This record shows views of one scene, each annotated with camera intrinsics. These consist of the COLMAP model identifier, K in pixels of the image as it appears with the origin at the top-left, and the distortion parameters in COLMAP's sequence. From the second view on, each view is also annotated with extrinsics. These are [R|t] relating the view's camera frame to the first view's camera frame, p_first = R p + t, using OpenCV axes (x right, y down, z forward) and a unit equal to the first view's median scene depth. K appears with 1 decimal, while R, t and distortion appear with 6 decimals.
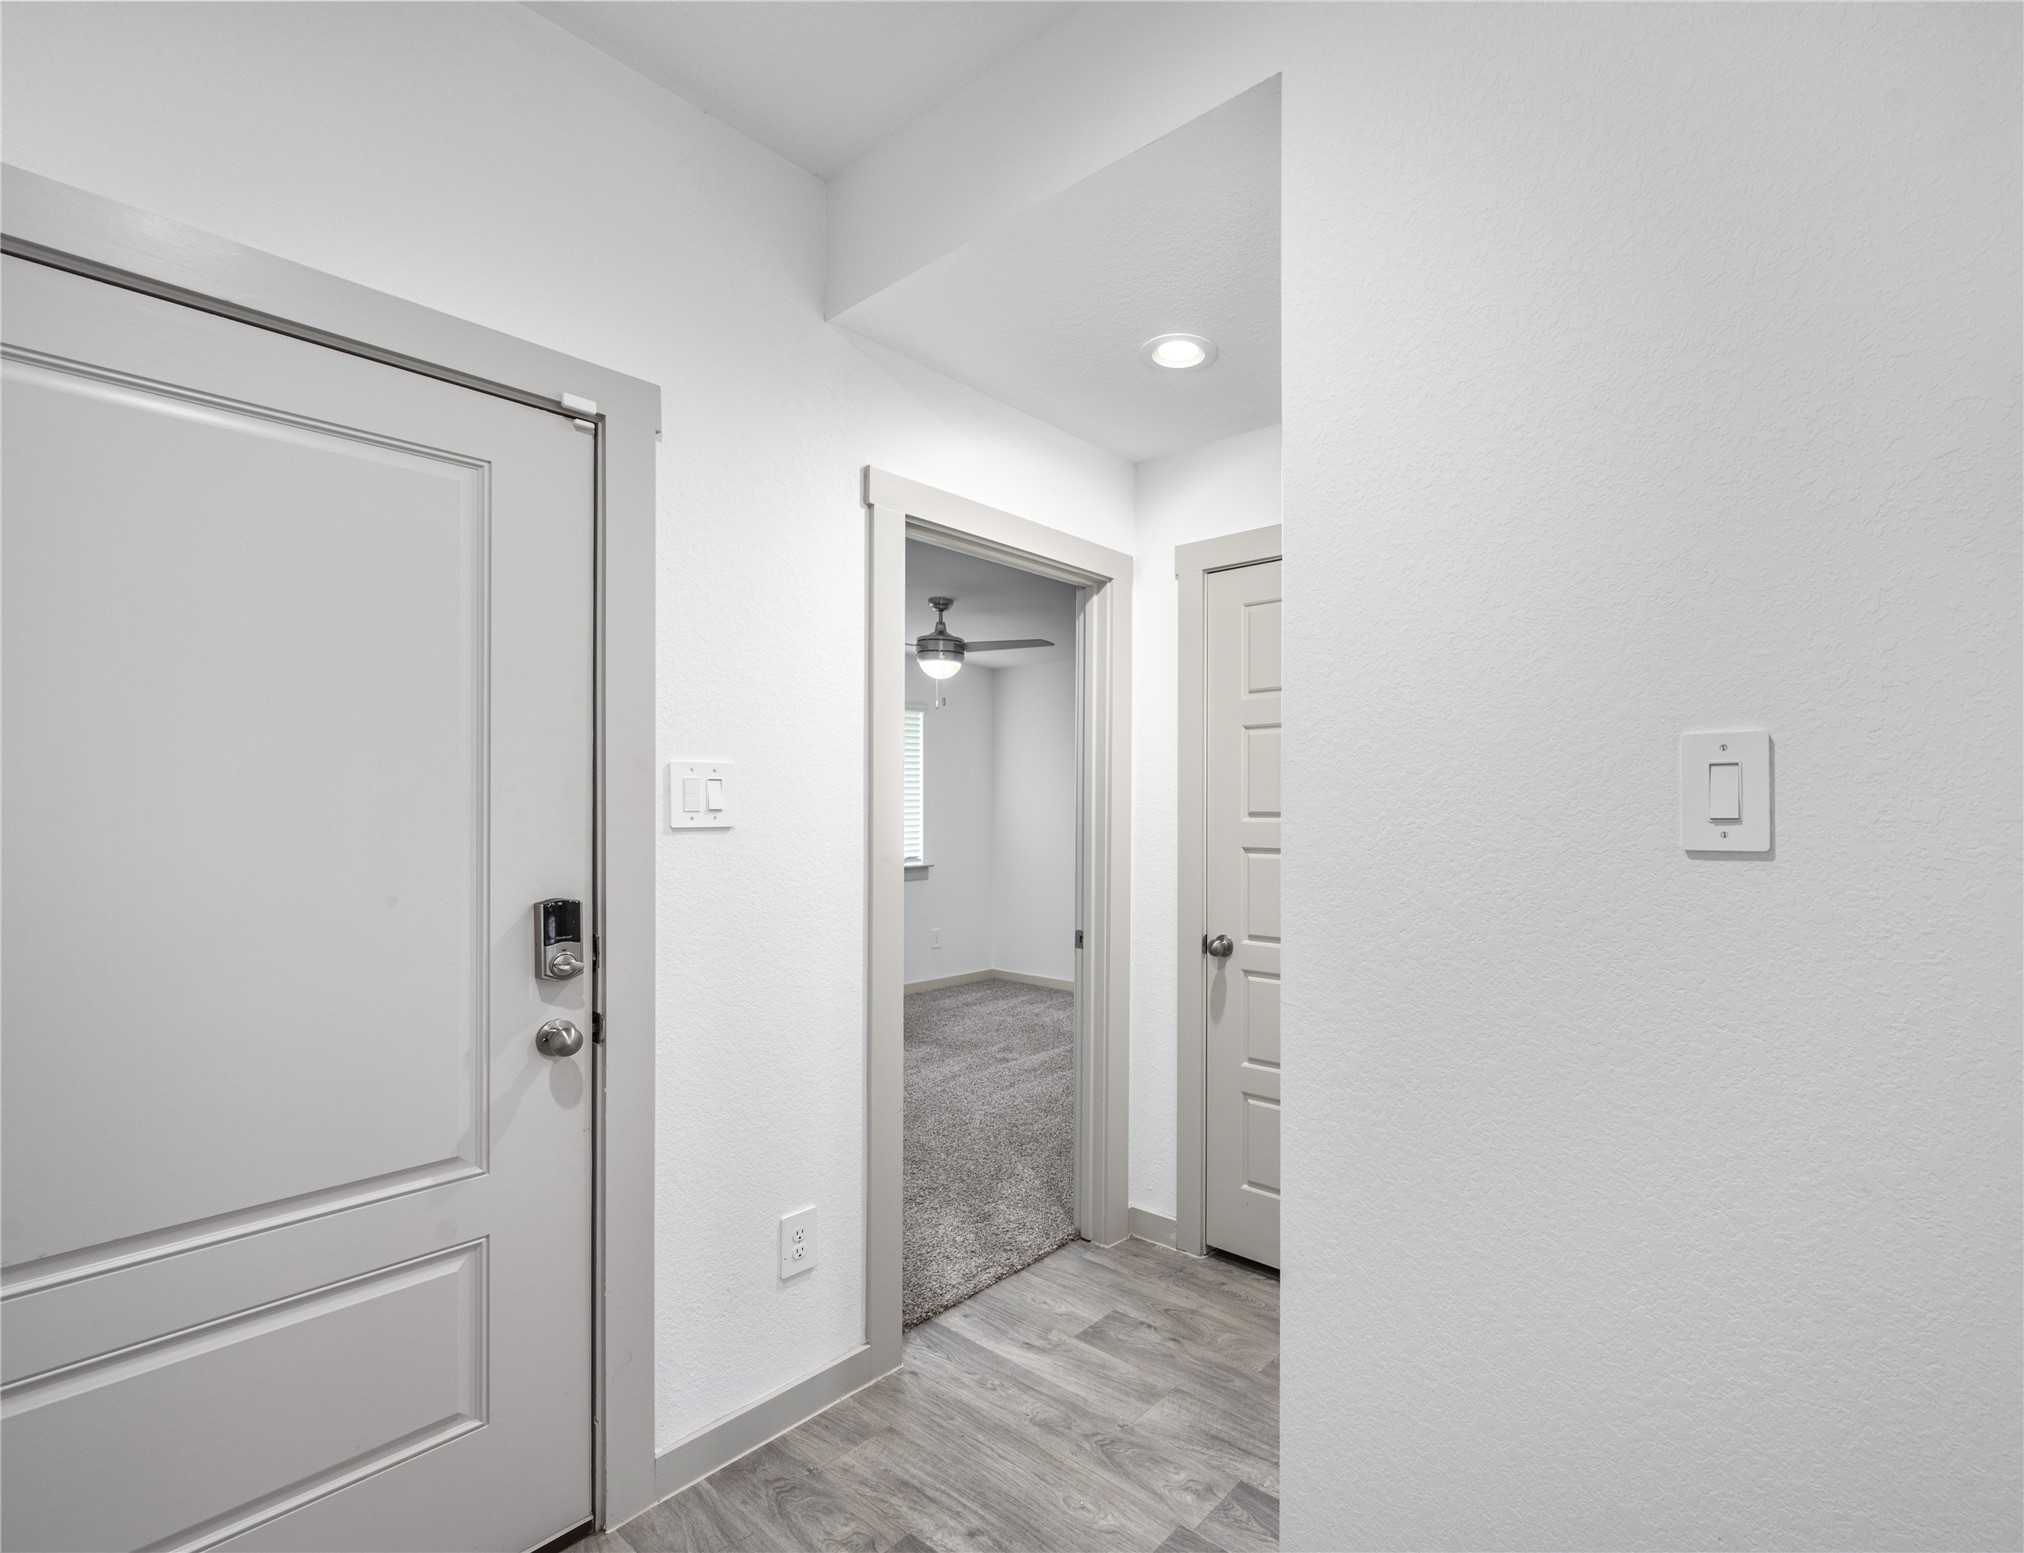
lens RADIAL K [[980.7, 0, 1014.0], [0, 980.7, 788.4], [0, 0, 1]] dist [-0.000898, -0.000219]
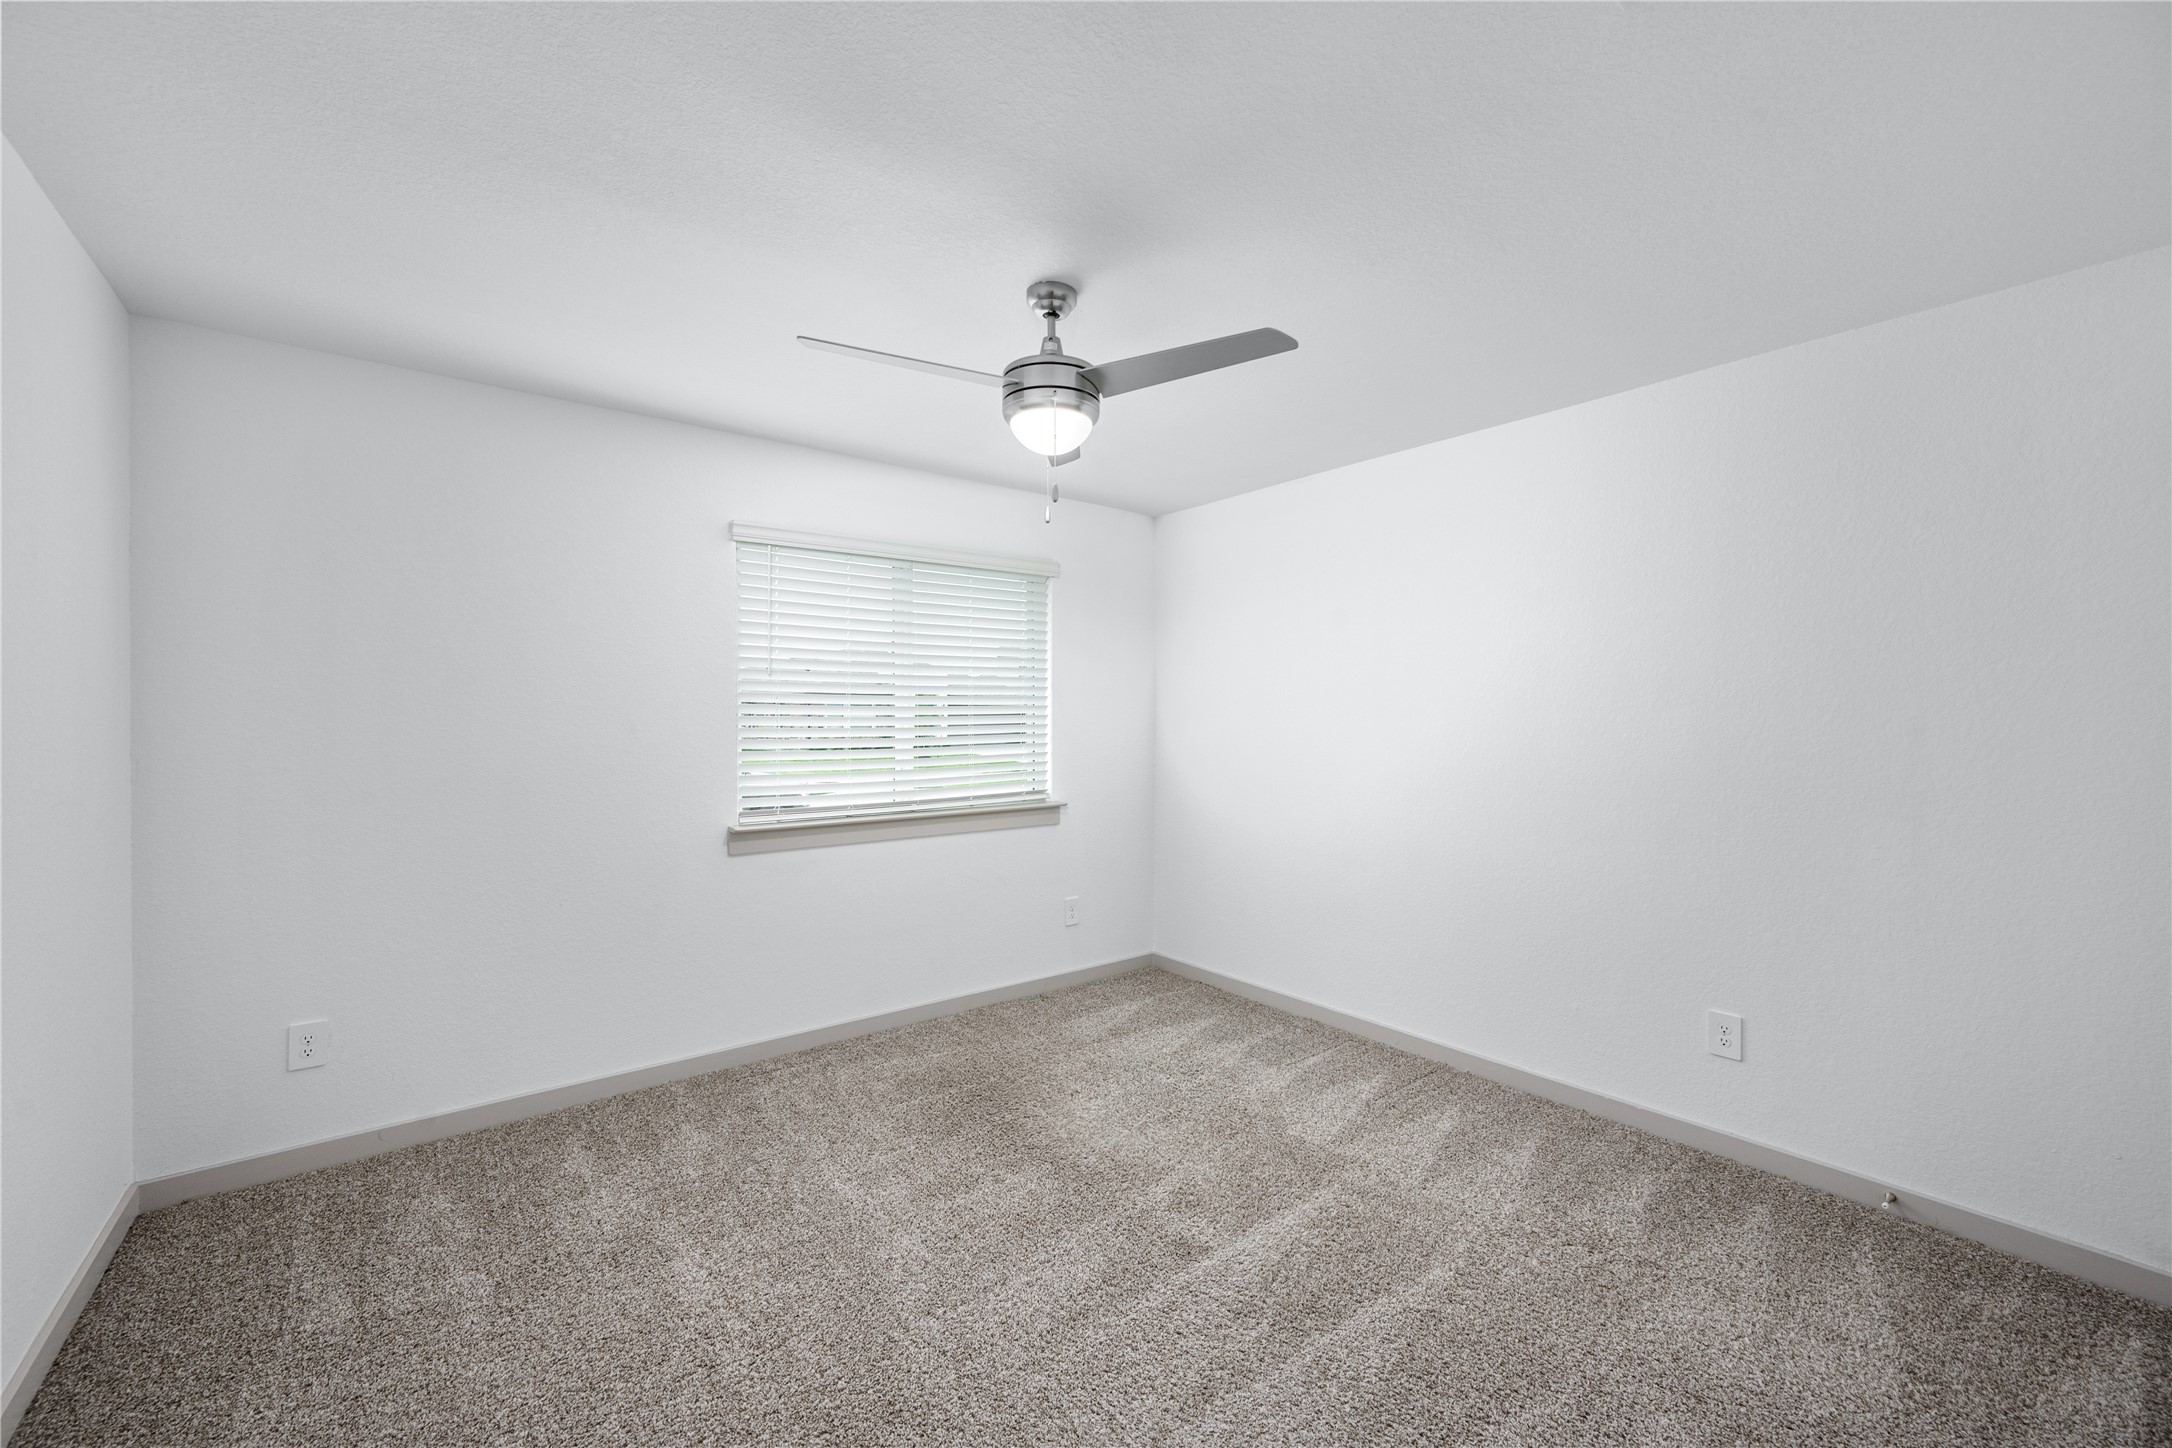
lens RADIAL K [[866.1, 0, 1085.8], [0, 866.1, 717.9], [0, 0, 1]] dist [0.000300, 0.000040]
pose [[0.995425, 0.001726, -0.095530, -0.016980], [-0.000067, 0.999849, 0.017366, 0.011173], [0.095545, -0.017280, 0.995275, 0.573864]]
